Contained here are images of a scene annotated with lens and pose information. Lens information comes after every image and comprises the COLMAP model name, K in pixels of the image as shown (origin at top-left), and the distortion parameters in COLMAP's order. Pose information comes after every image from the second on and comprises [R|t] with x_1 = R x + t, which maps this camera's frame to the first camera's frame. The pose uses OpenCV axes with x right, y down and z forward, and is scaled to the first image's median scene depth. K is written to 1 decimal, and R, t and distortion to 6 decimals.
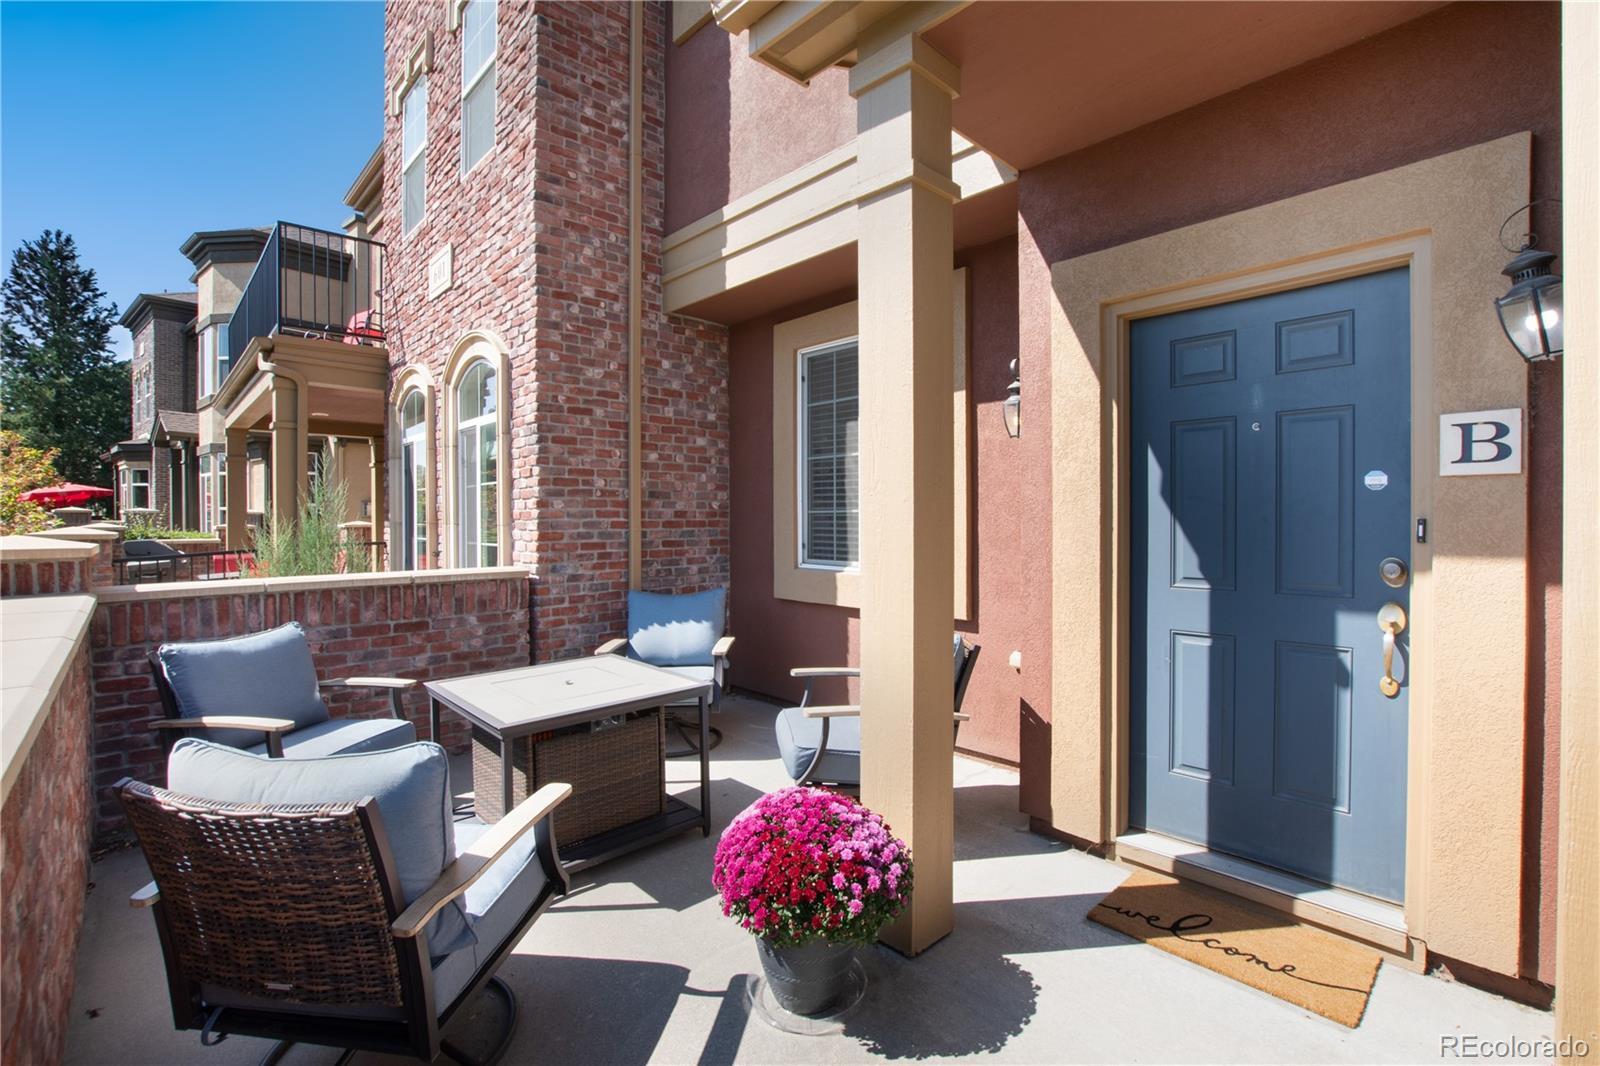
lens RADIAL K [[727.5, 0, 823.4], [0, 727.5, 527.2], [0, 0, 1]] dist [-0.029353, 0.003569]
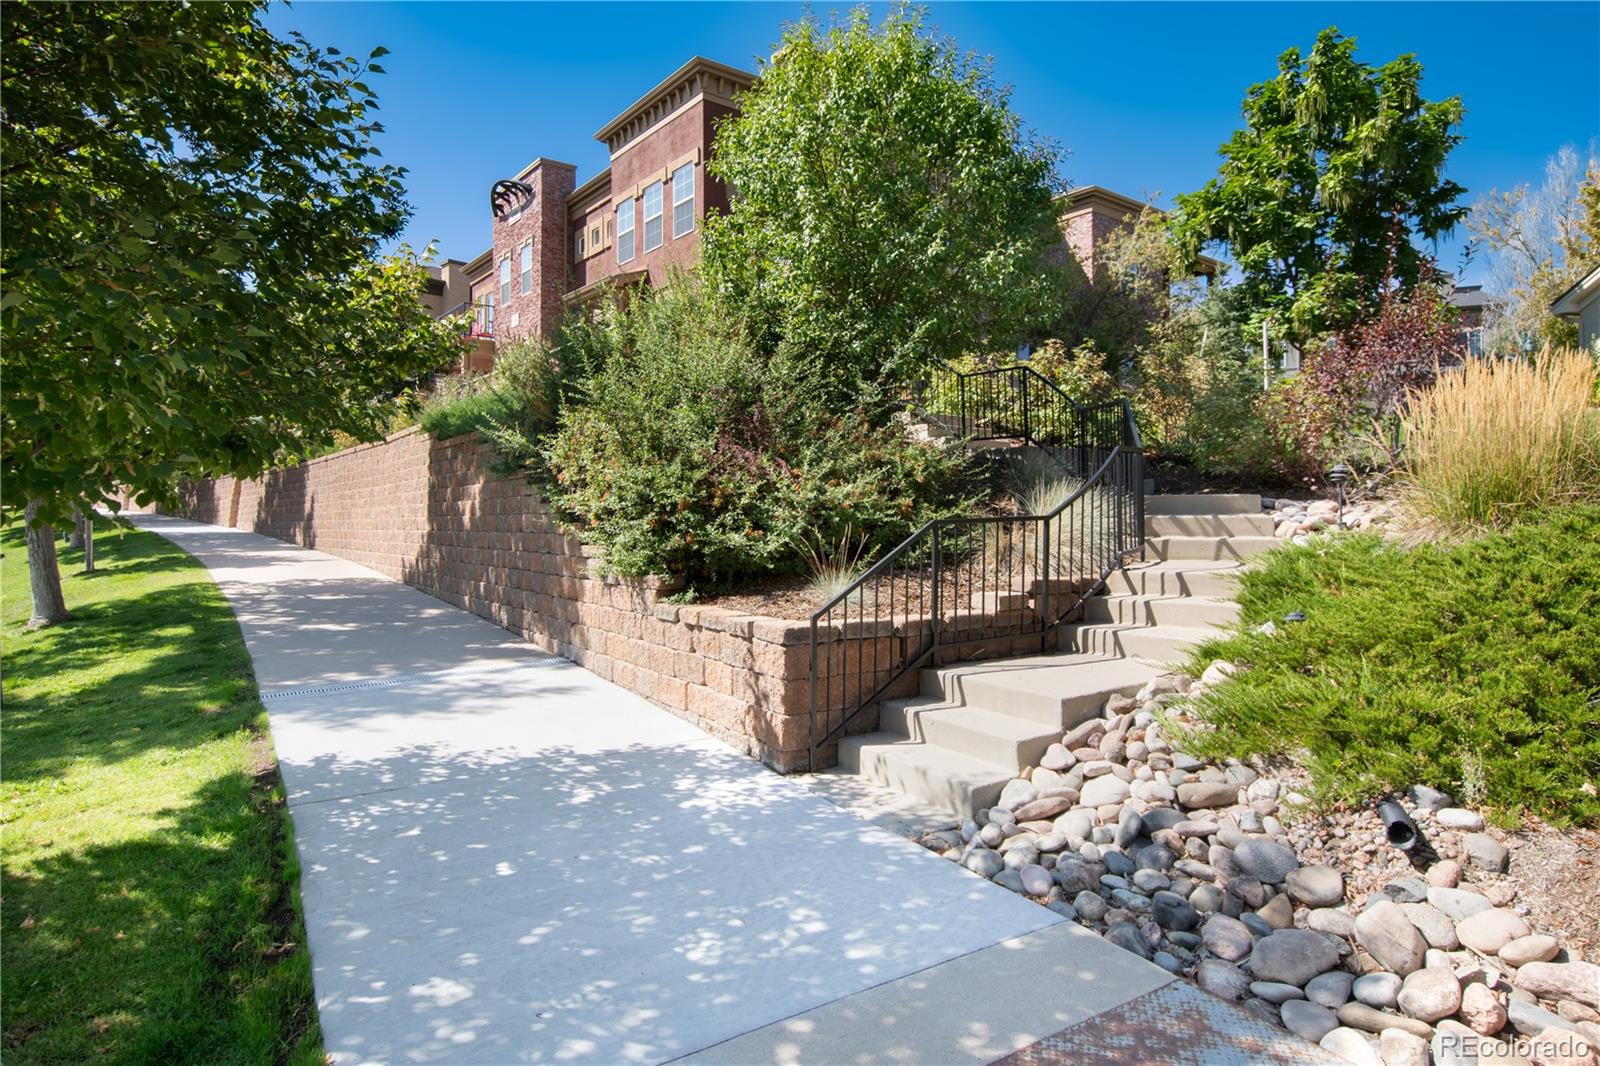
lens RADIAL K [[960.9, 0, 803.1], [0, 960.9, 532.4], [0, 0, 1]] dist [0.002729, 0.000062]
pose [[0.991180, 0.006670, -0.132352, 1.860324], [-0.007961, 0.999926, -0.009225, 0.890590], [0.132281, 0.010198, 0.991160, -4.314356]]
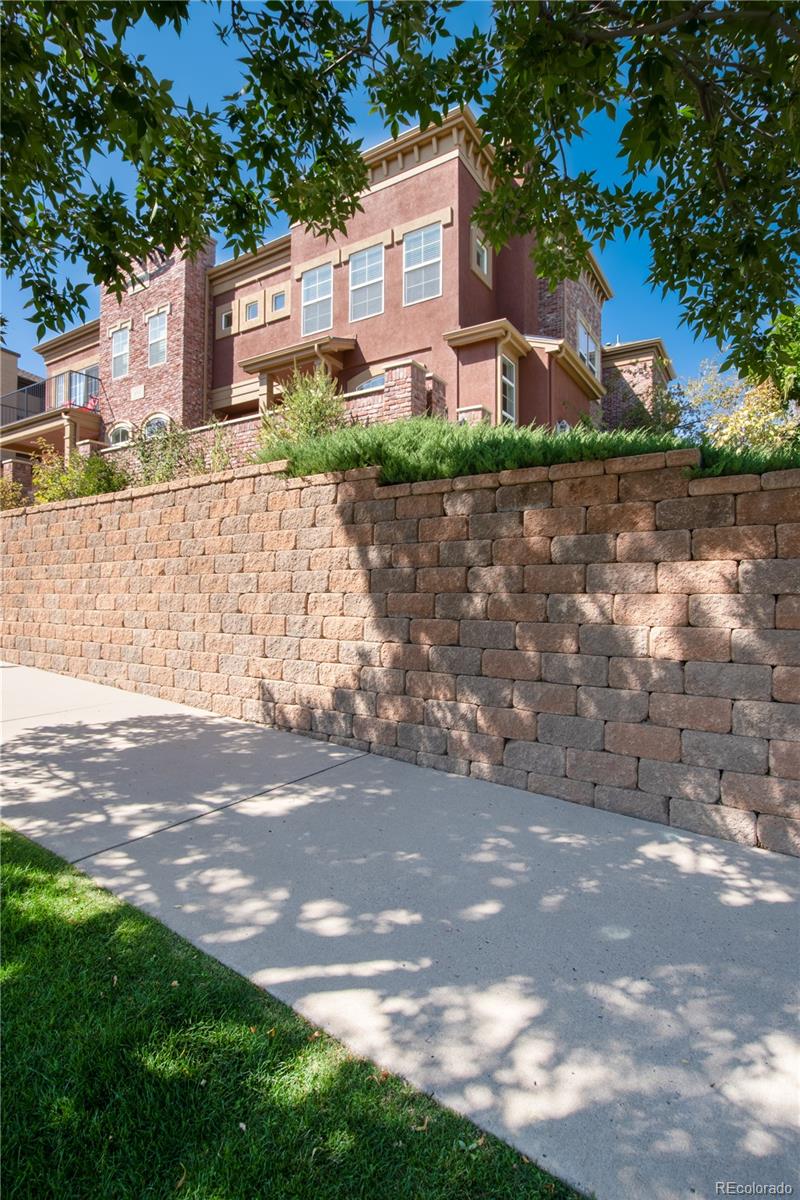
lens RADIAL K [[599.9, 0, 392.0], [0, 599.9, 598.3], [0, 0, 1]] dist [-0.021188, -0.000228]
pose [[0.975231, 0.007022, 0.221078, 0.018046], [-0.004224, 0.999905, -0.013125, 0.793445], [-0.221149, 0.011866, 0.975168, -2.448386]]
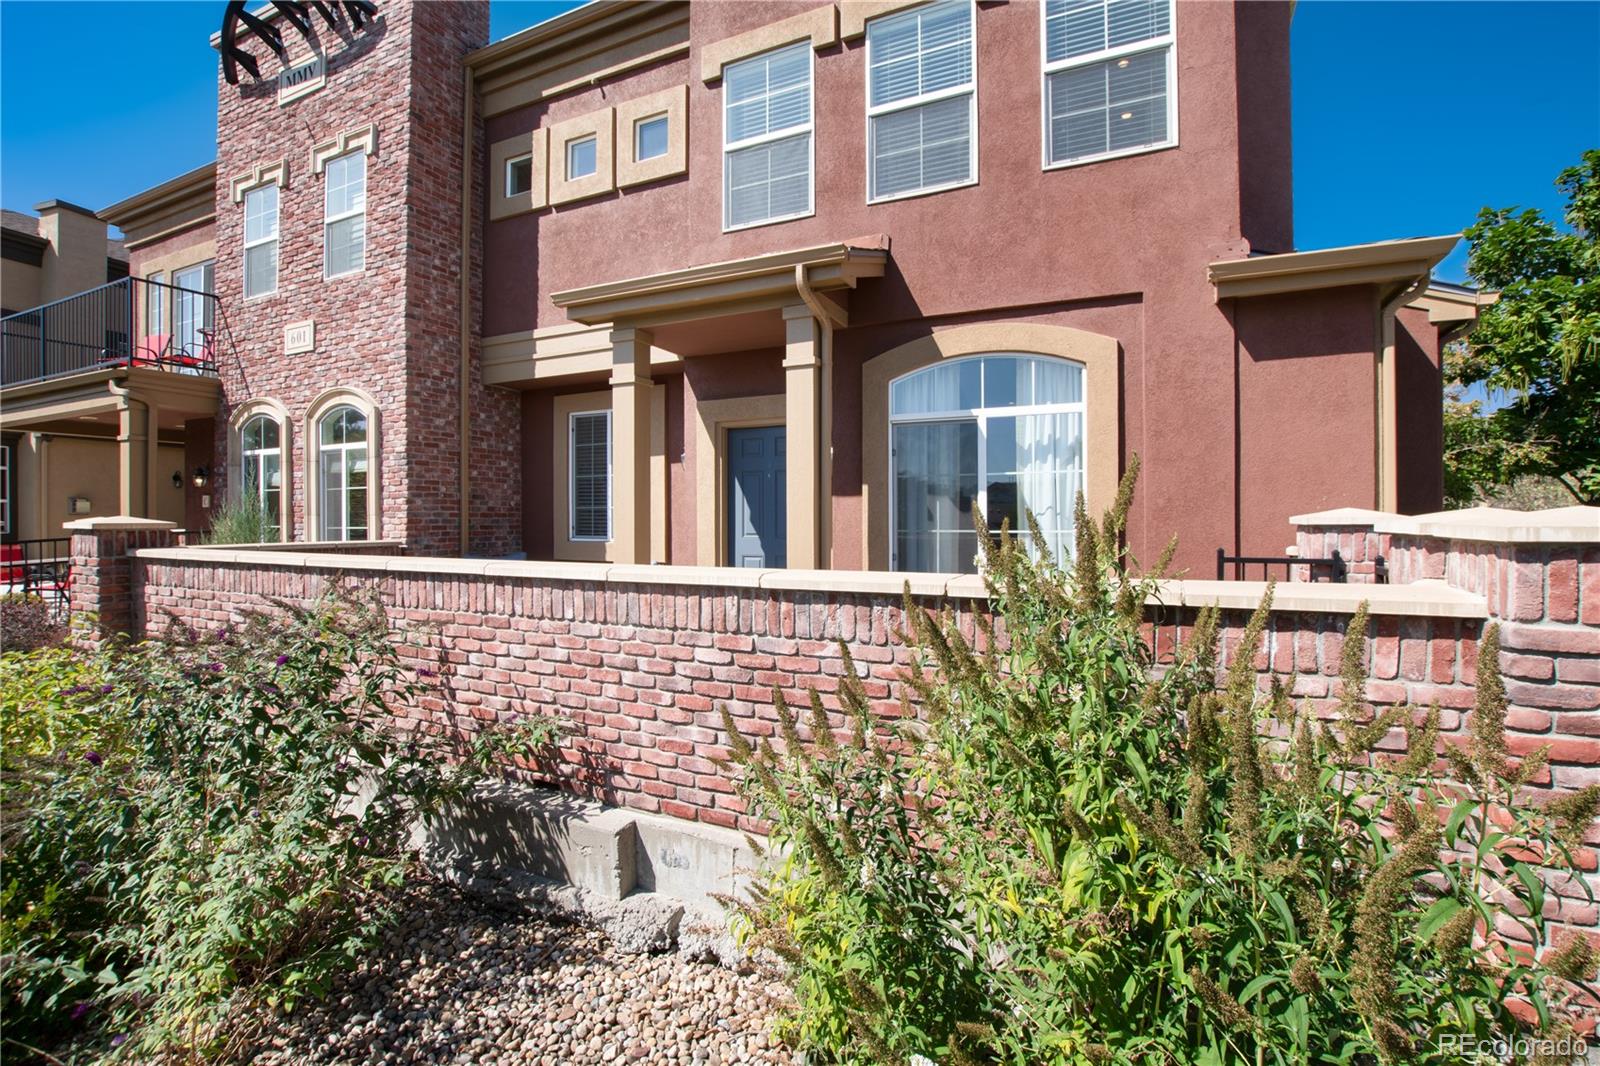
lens RADIAL K [[727.5, 0, 817.3], [0, 727.5, 524.4], [0, 0, 1]] dist [-0.029353, 0.003569]
pose [[0.937936, -0.001412, 0.346804, -0.084134], [0.003998, 0.999969, -0.006742, 0.033383], [-0.346784, 0.007710, 0.937913, -0.836740]]
